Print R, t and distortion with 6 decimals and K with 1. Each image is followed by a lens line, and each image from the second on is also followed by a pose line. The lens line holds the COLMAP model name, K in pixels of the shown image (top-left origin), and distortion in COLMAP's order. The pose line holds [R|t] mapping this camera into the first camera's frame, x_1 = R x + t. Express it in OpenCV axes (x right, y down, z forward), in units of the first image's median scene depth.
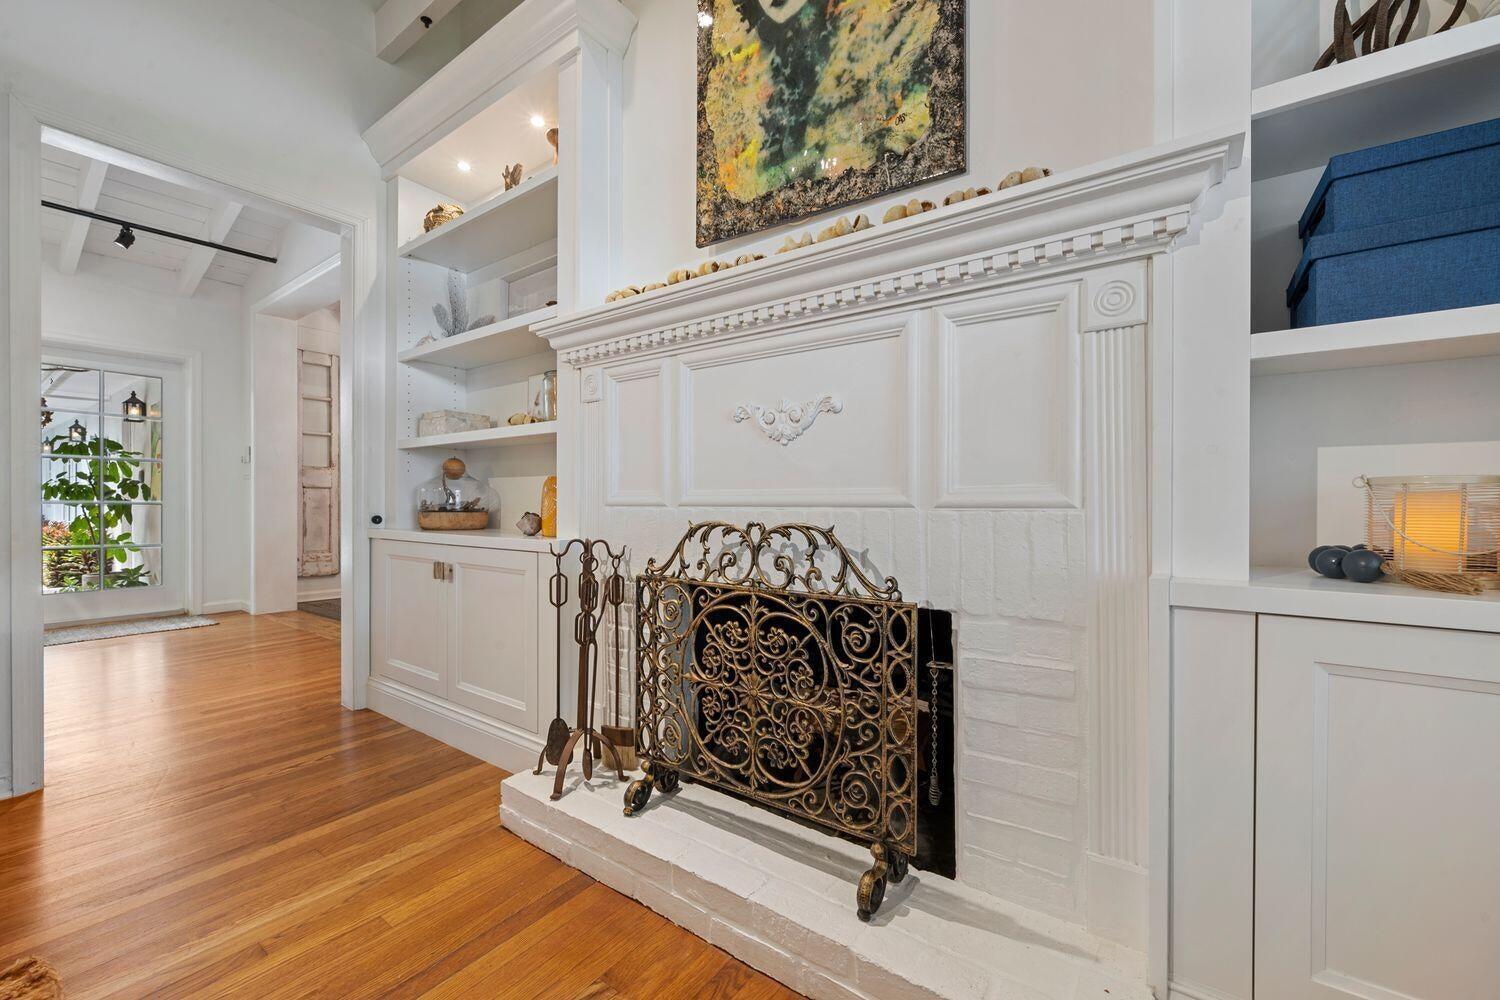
lens RADIAL K [[605.5, 0, 750.0], [0, 605.5, 500.0], [0, 0, 1]] dist [0.000022, -0.000052]
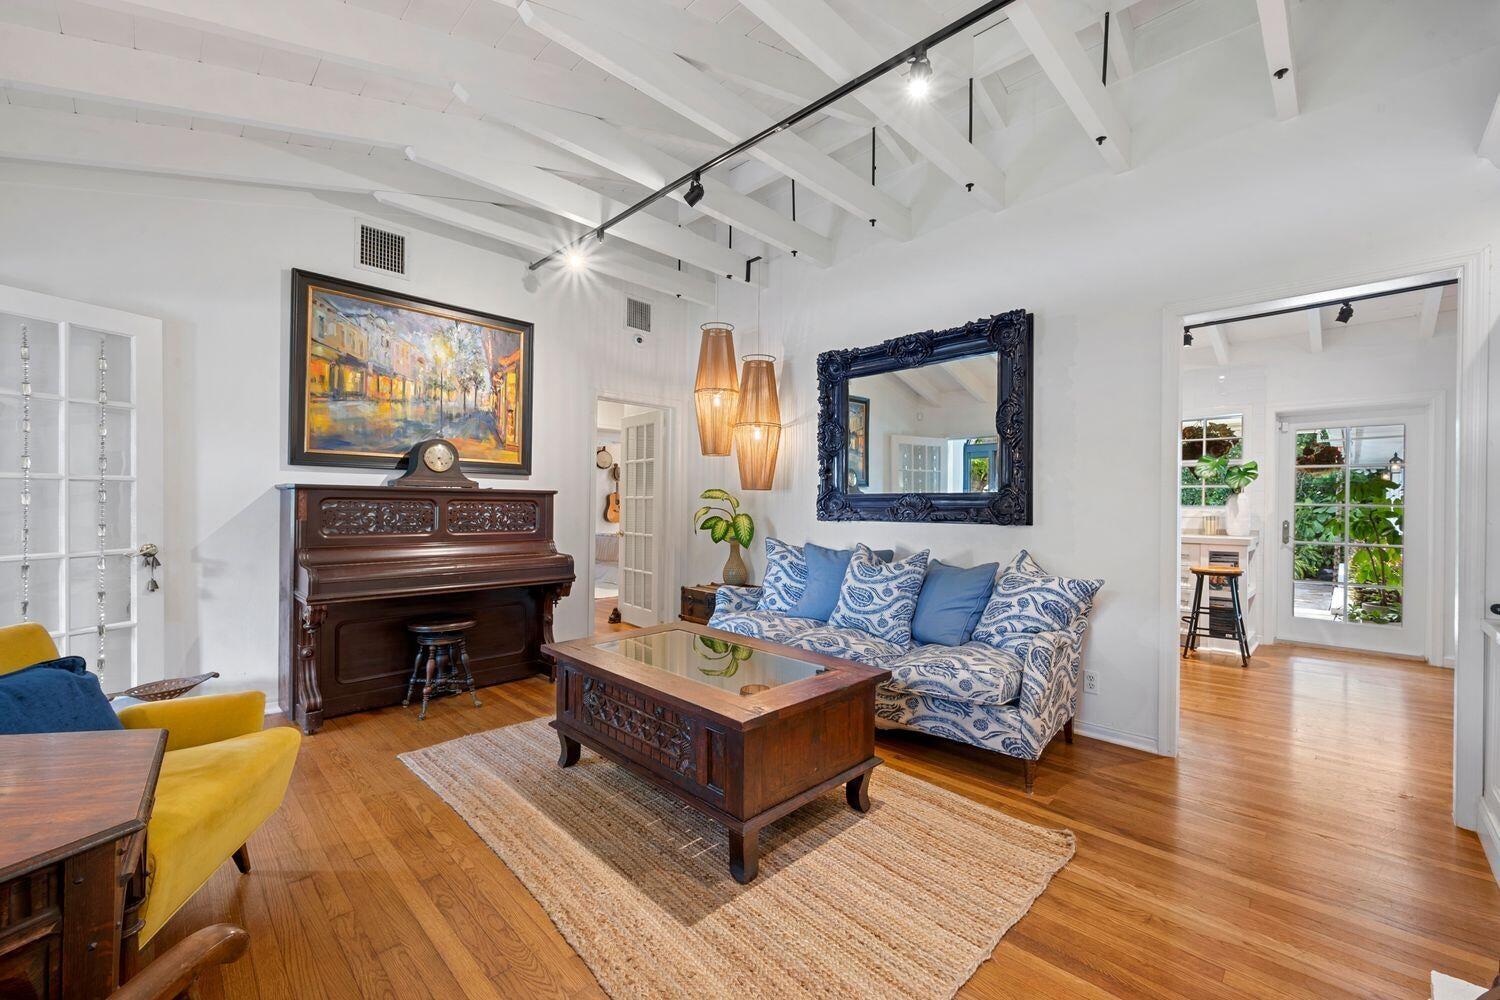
lens RADIAL K [[605.5, 0, 750.0], [0, 605.5, 500.0], [0, 0, 1]] dist [0.000022, -0.000052]
pose [[-0.157185, -0.003432, -0.987563, 0.203730], [-0.009248, 0.999955, -0.002003, -0.062515], [0.987526, 0.008819, -0.157210, 0.076339]]
